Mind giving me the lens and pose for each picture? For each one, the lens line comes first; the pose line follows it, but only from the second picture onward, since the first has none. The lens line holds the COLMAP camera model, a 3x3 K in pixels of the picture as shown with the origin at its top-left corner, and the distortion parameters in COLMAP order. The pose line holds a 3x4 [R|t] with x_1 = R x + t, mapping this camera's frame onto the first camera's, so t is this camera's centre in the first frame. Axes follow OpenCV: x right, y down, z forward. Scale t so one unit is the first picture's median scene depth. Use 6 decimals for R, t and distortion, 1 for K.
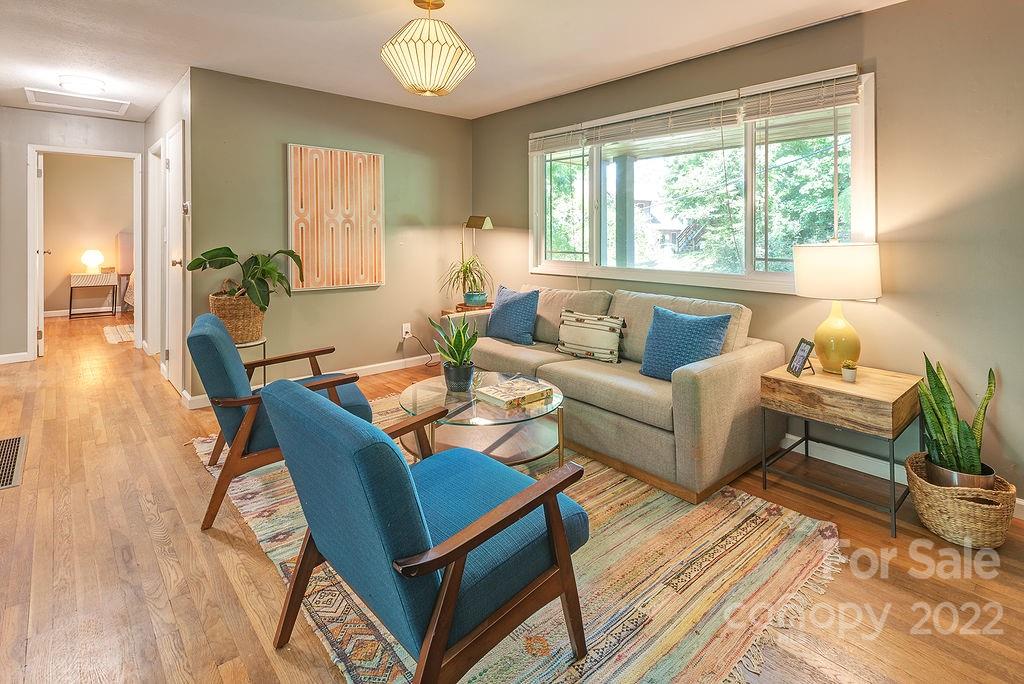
lens RADIAL K [[497.6, 0, 492.9], [0, 497.6, 233.6], [0, 0, 1]] dist [0.006764, -0.001178]
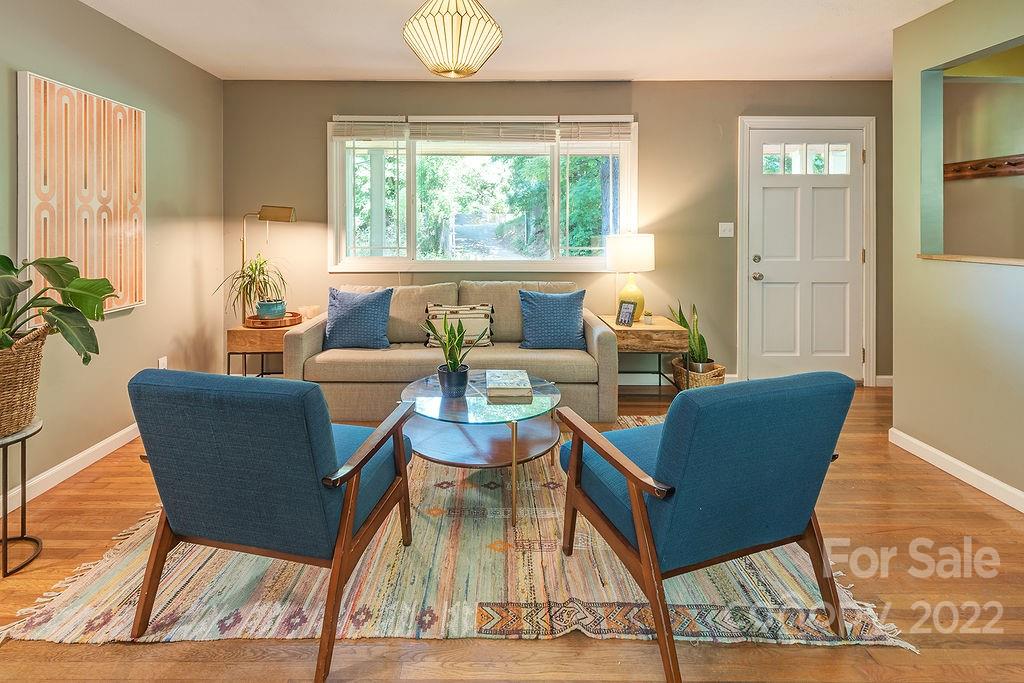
lens RADIAL K [[522.9, 0, 497.8], [0, 522.9, 222.0], [0, 0, 1]] dist [0.026031, -0.042332]
pose [[0.639932, 0.007540, 0.768394, -0.512230], [0.002141, 0.999930, -0.011594, 0.000498], [-0.768428, 0.009065, 0.639872, 0.202923]]
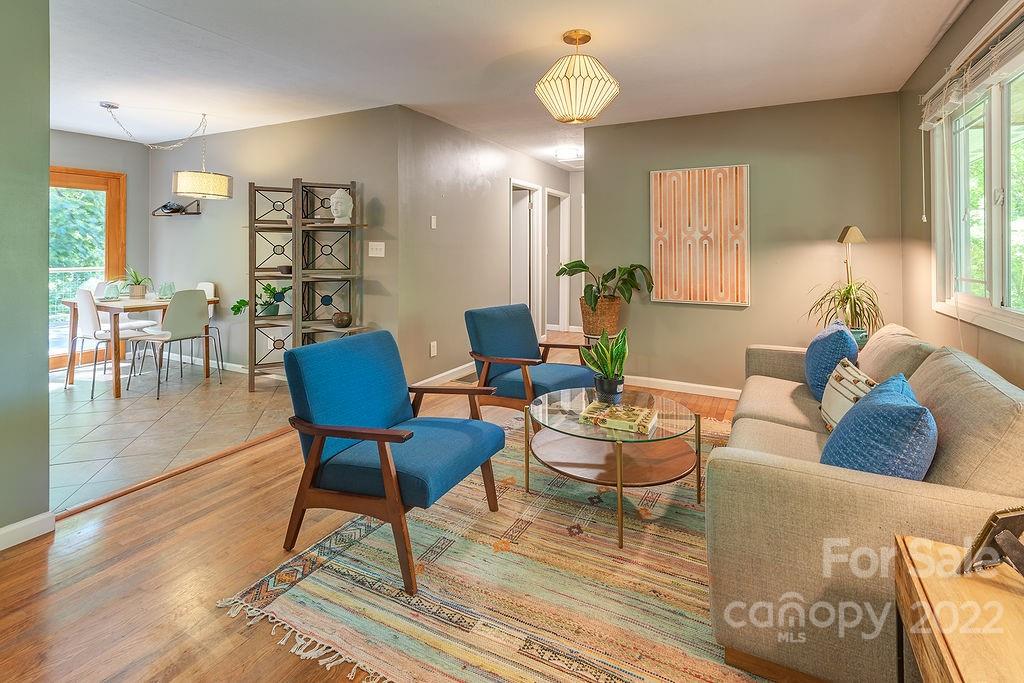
lens RADIAL K [[506.1, 0, 533.5], [0, 506.1, 246.8], [0, 0, 1]] dist [0.003568, 0.000376]
pose [[0.386158, -0.008001, -0.922398, 0.548790], [0.000028, 0.999962, -0.008663, 0.002152], [0.922433, 0.003319, 0.386143, 0.301278]]
